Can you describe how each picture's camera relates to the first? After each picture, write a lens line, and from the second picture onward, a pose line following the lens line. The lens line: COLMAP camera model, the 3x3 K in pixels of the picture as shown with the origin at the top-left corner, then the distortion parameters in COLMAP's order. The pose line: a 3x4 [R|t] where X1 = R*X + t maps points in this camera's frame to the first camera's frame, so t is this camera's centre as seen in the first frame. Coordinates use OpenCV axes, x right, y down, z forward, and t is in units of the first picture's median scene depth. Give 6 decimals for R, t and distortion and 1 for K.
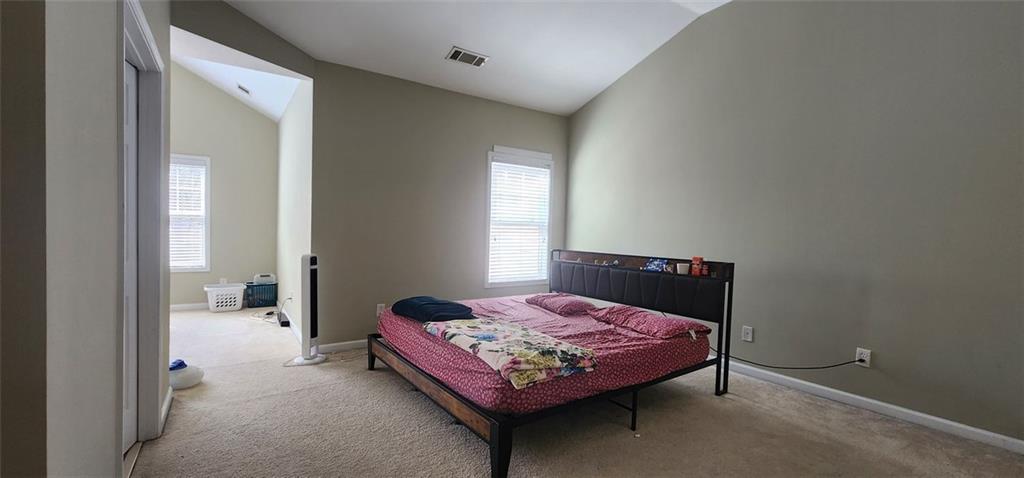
lens RADIAL K [[421.9, 0, 512.0], [0, 421.9, 239.3], [0, 0, 1]] dist [0.001670, 0.000359]
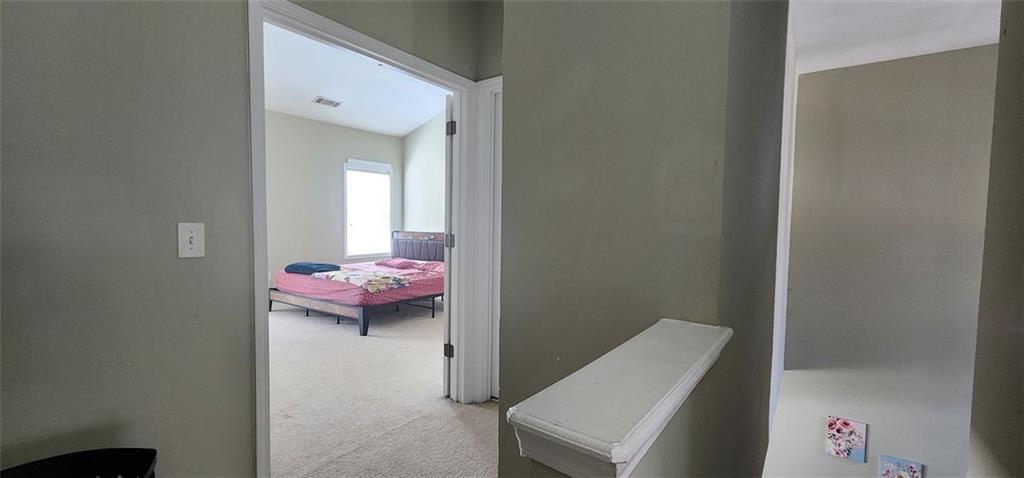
lens RADIAL K [[421.9, 0, 512.1], [0, 421.9, 238.4], [0, 0, 1]] dist [0.001670, 0.000359]
pose [[0.940283, -0.033264, 0.338764, -0.014425], [0.022812, 0.999134, 0.034790, 0.009368], [-0.339628, -0.024984, 0.940228, -0.579367]]
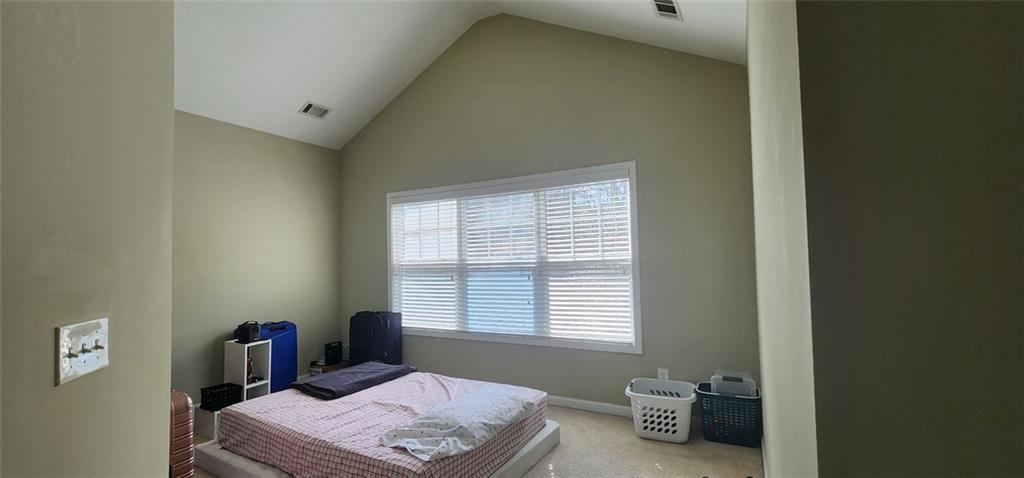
lens RADIAL K [[421.9, 0, 508.2], [0, 421.9, 240.6], [0, 0, 1]] dist [0.001670, 0.000359]
pose [[0.447851, -0.076062, -0.890867, -0.358383], [0.009663, 0.996729, -0.080243, -0.046980], [0.894056, 0.027329, 0.447121, 0.763095]]
